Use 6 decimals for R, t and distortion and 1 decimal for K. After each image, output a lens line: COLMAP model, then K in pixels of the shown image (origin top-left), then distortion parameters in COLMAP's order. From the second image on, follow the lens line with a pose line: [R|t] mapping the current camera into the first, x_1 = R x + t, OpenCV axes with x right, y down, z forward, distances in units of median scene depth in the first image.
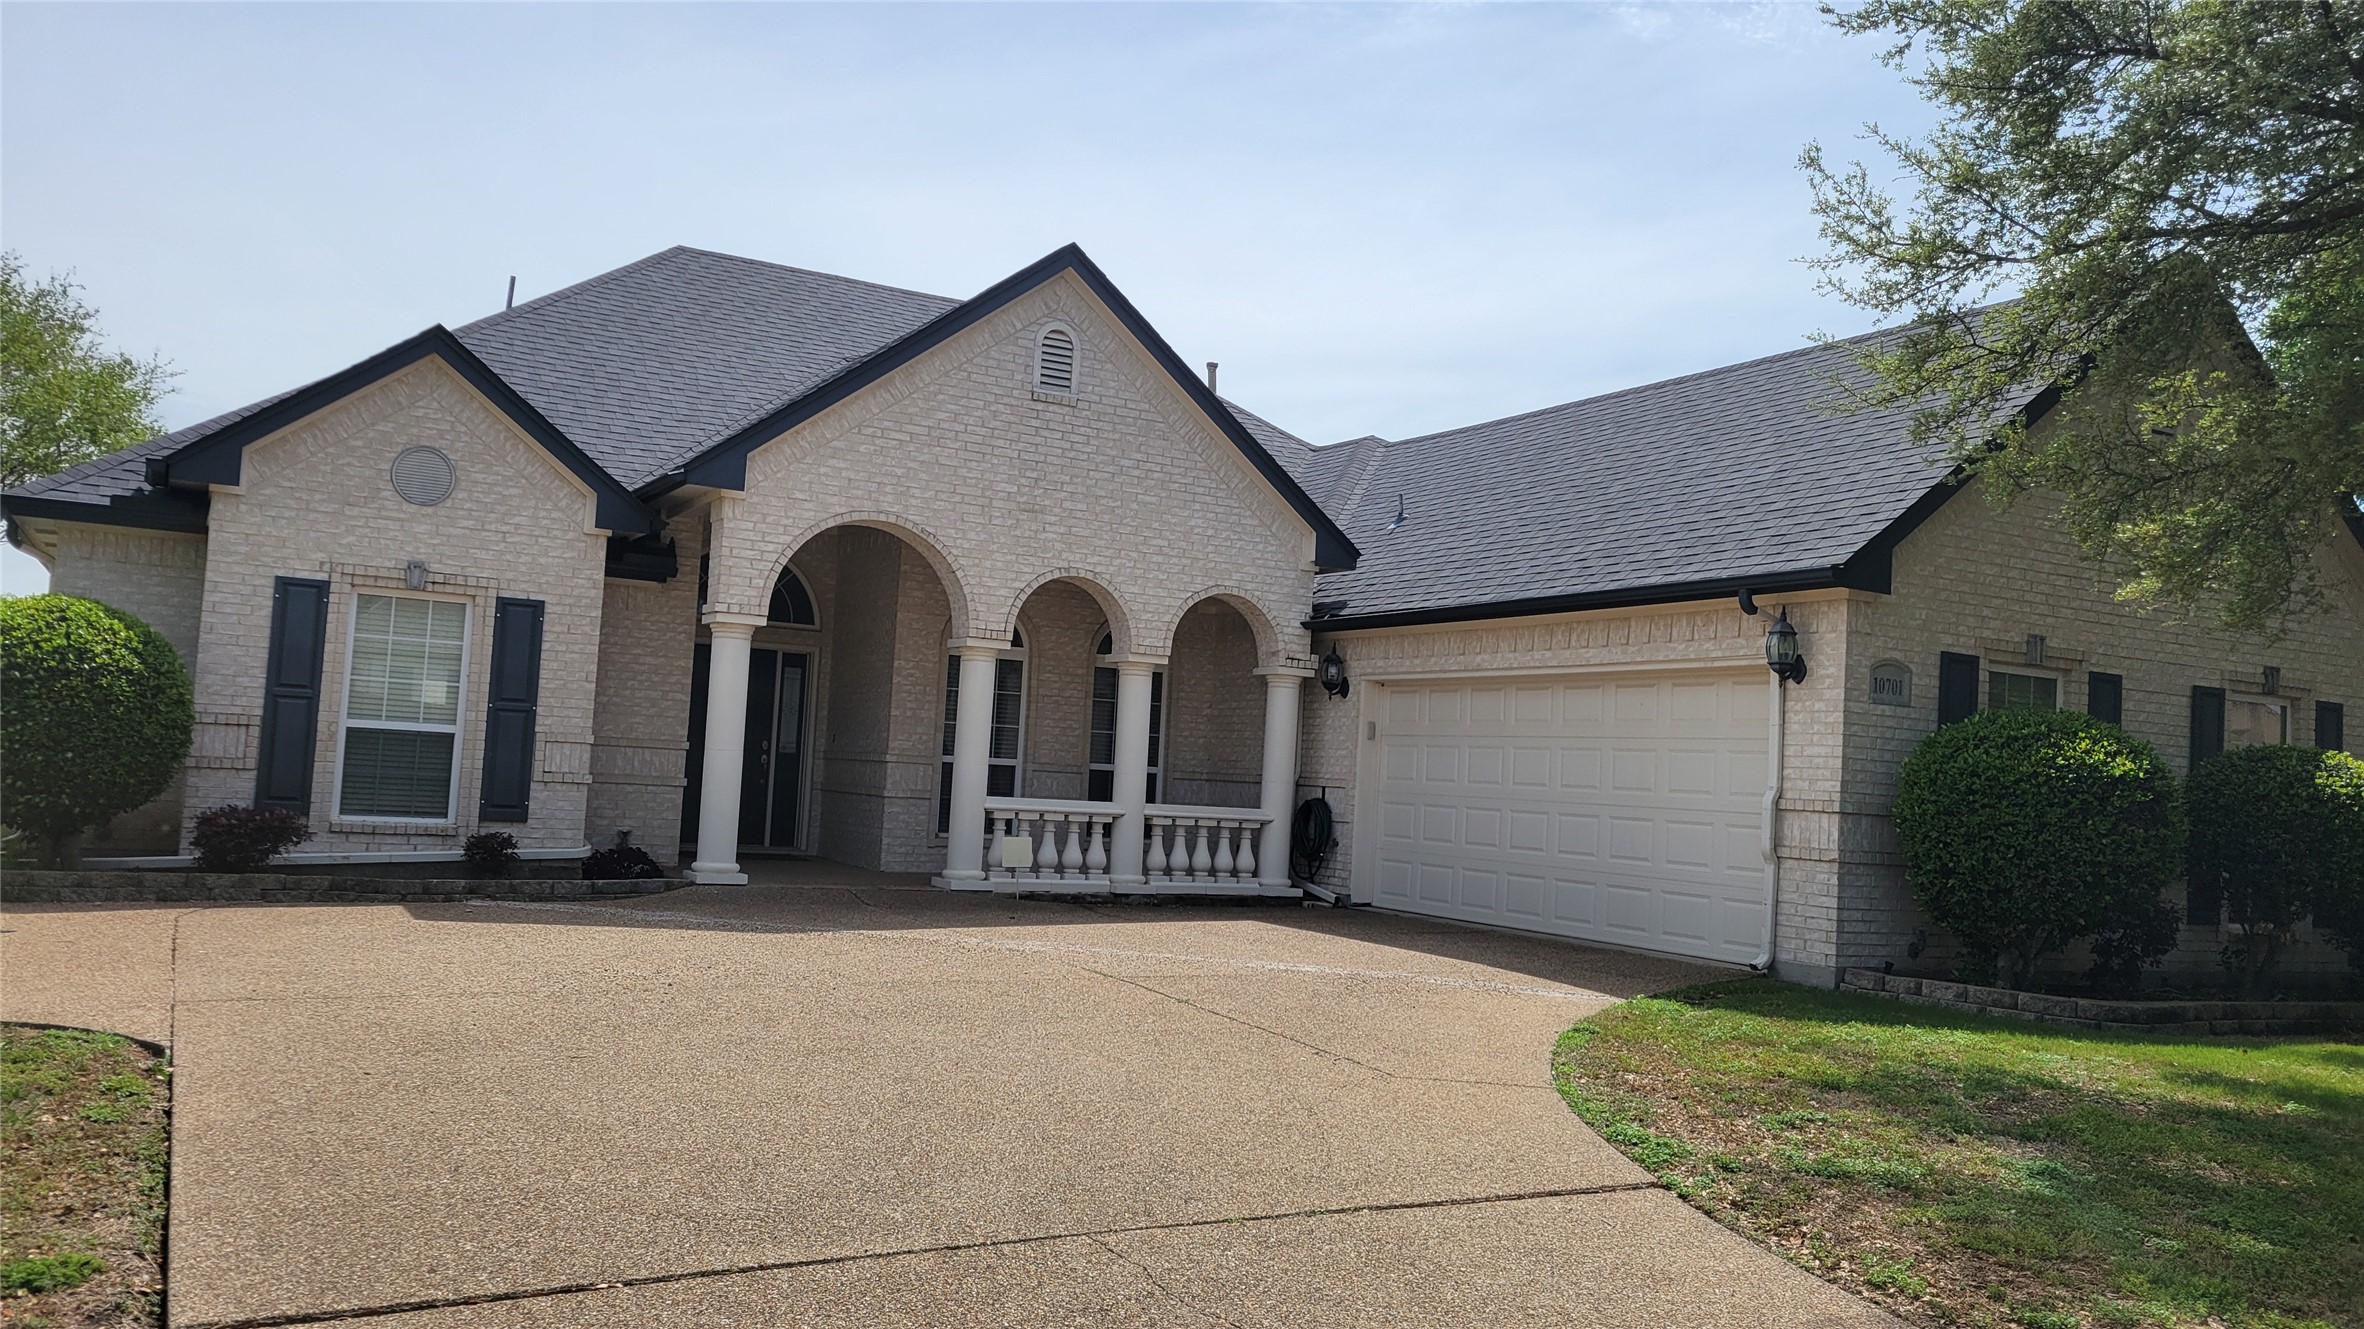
lens RADIAL K [[2021.1, 0, 1312.1], [0, 2021.1, 669.2], [0, 0, 1]] dist [0.060315, 0.002553]
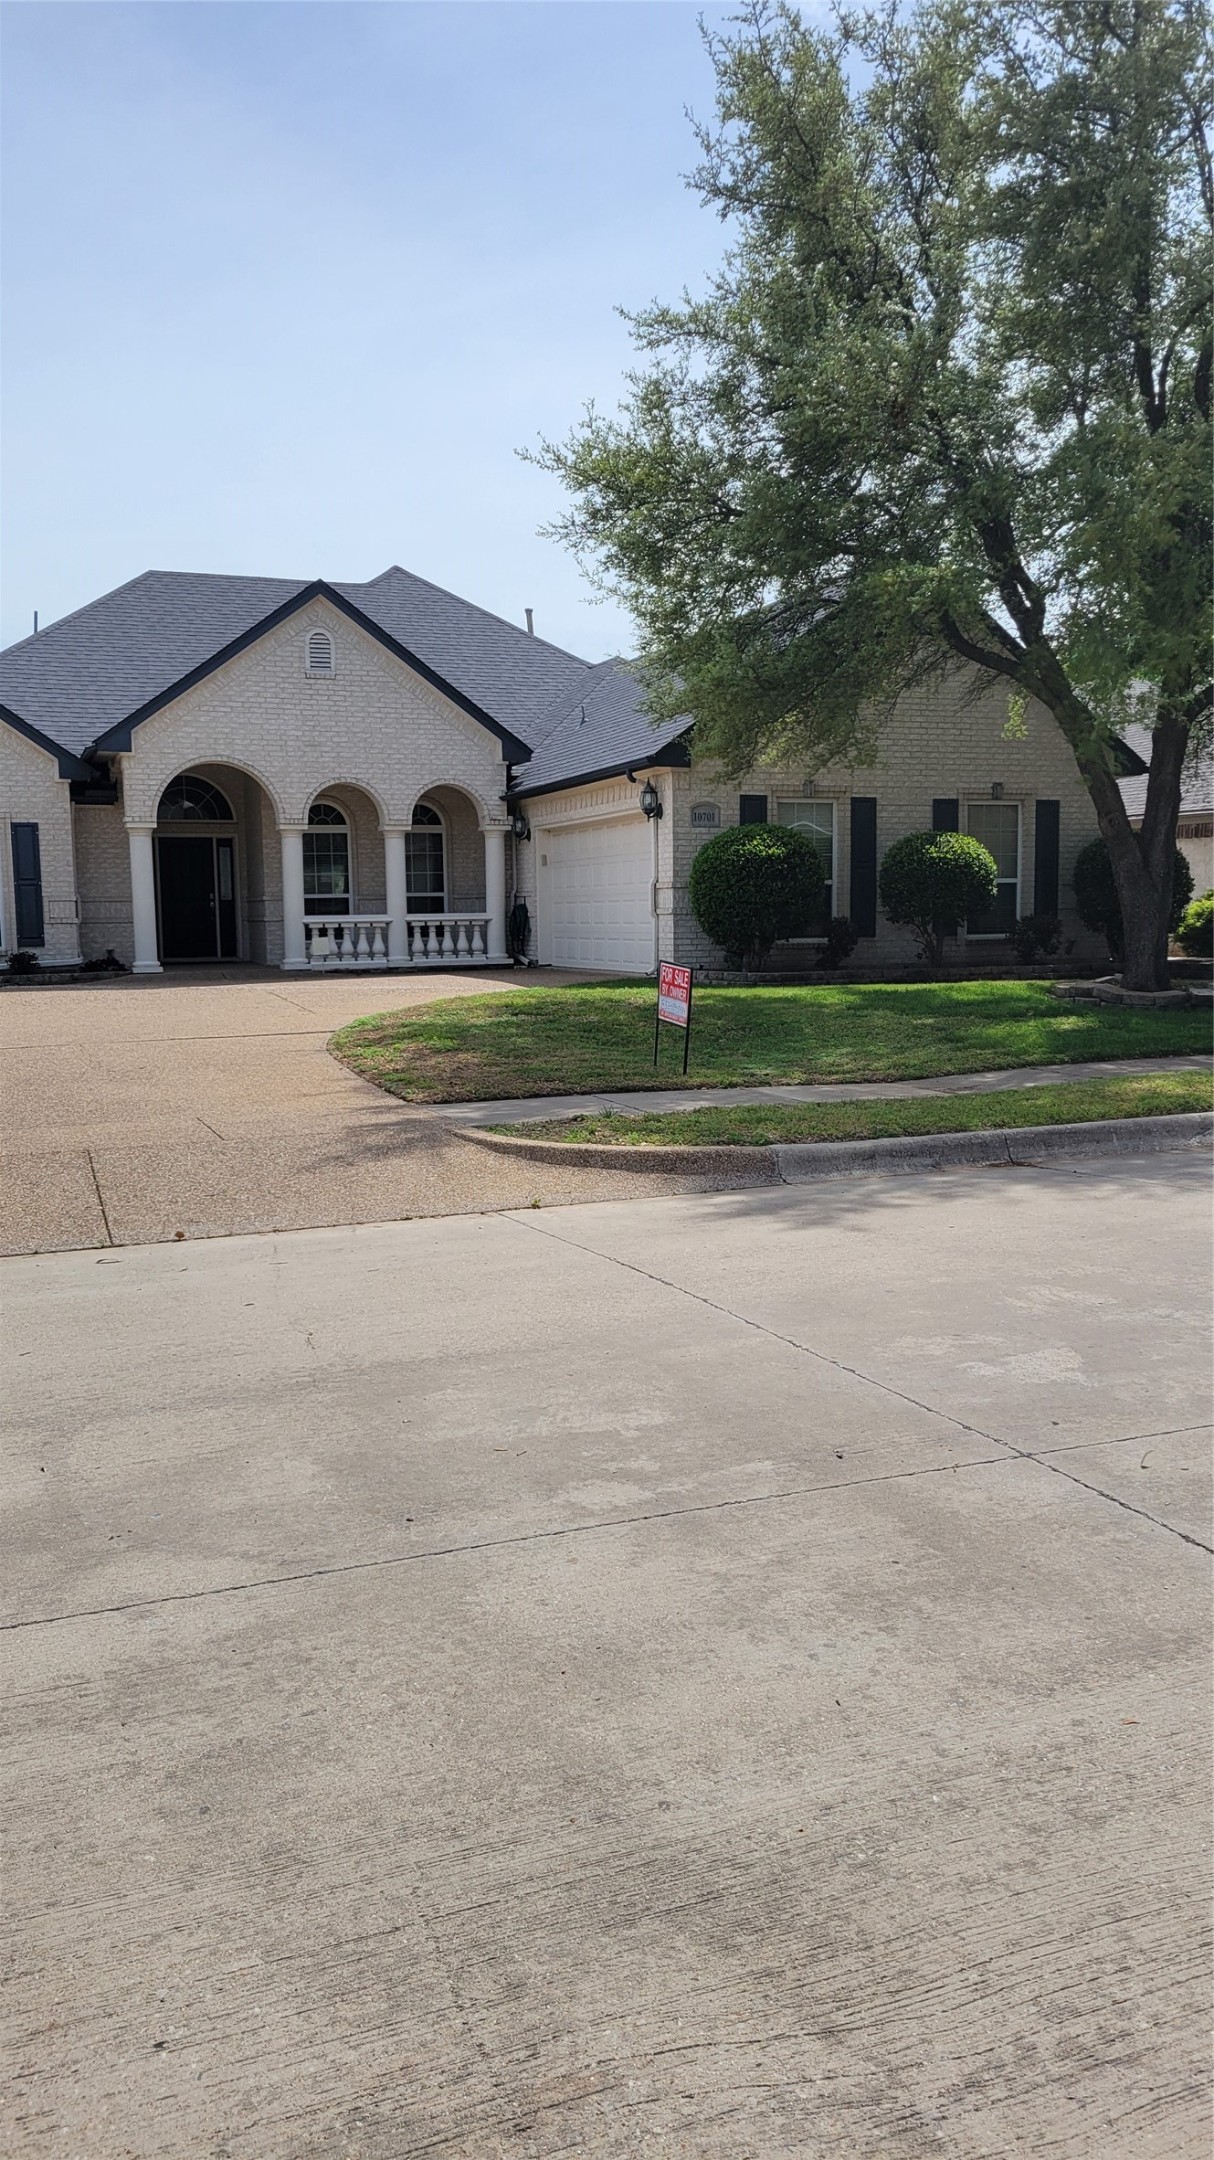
lens RADIAL K [[1589.5, 0, 612.4], [0, 1589.5, 1063.0], [0, 0, 1]] dist [0.035664, -0.030786]
pose [[0.991599, -0.061617, -0.113735, 0.242173], [0.078395, 0.985648, 0.149504, 0.004155], [0.102891, -0.157164, 0.982198, -0.320745]]
